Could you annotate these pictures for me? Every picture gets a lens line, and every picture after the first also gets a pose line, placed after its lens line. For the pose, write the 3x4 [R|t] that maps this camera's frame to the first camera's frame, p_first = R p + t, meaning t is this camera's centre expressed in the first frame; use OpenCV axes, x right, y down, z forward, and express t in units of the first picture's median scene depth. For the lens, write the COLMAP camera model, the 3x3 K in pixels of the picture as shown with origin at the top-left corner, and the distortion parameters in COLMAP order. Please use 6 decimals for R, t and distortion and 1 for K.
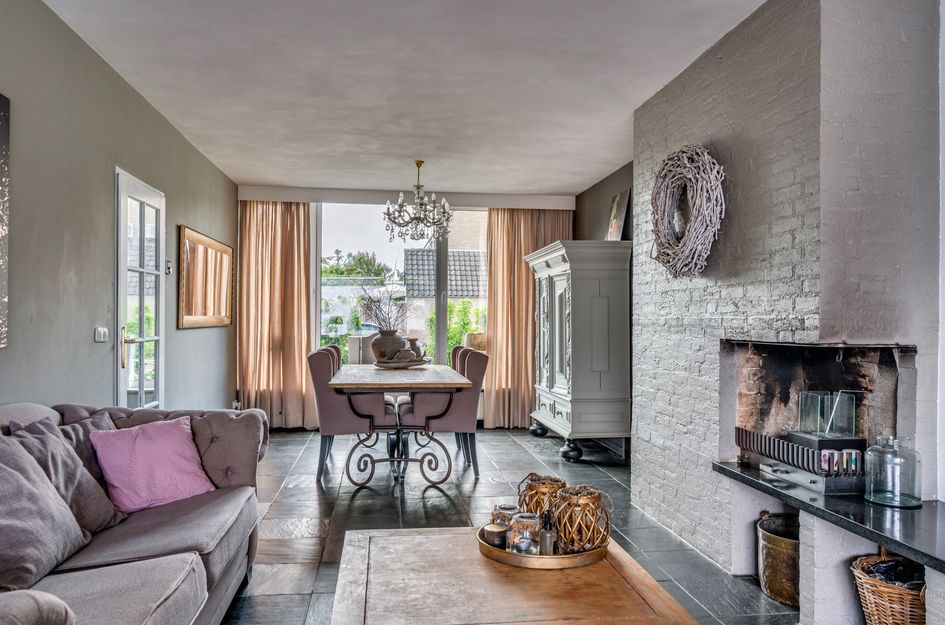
lens RADIAL K [[728.5, 0, 472.4], [0, 728.5, 315.4], [0, 0, 1]] dist [0.001166, 0.004860]
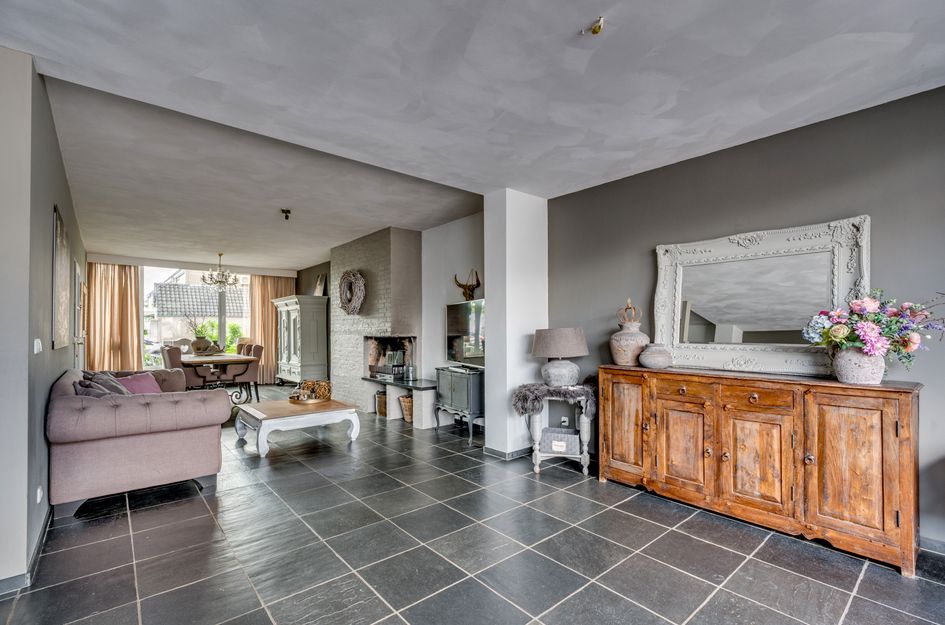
lens RADIAL K [[447.2, 0, 480.1], [0, 447.2, 327.7], [0, 0, 1]] dist [-0.003862, -0.001212]
pose [[0.838720, -0.008676, 0.544494, -0.257945], [0.007214, 0.999962, 0.004821, -0.007283], [-0.544515, -0.000116, 0.838751, -0.797652]]
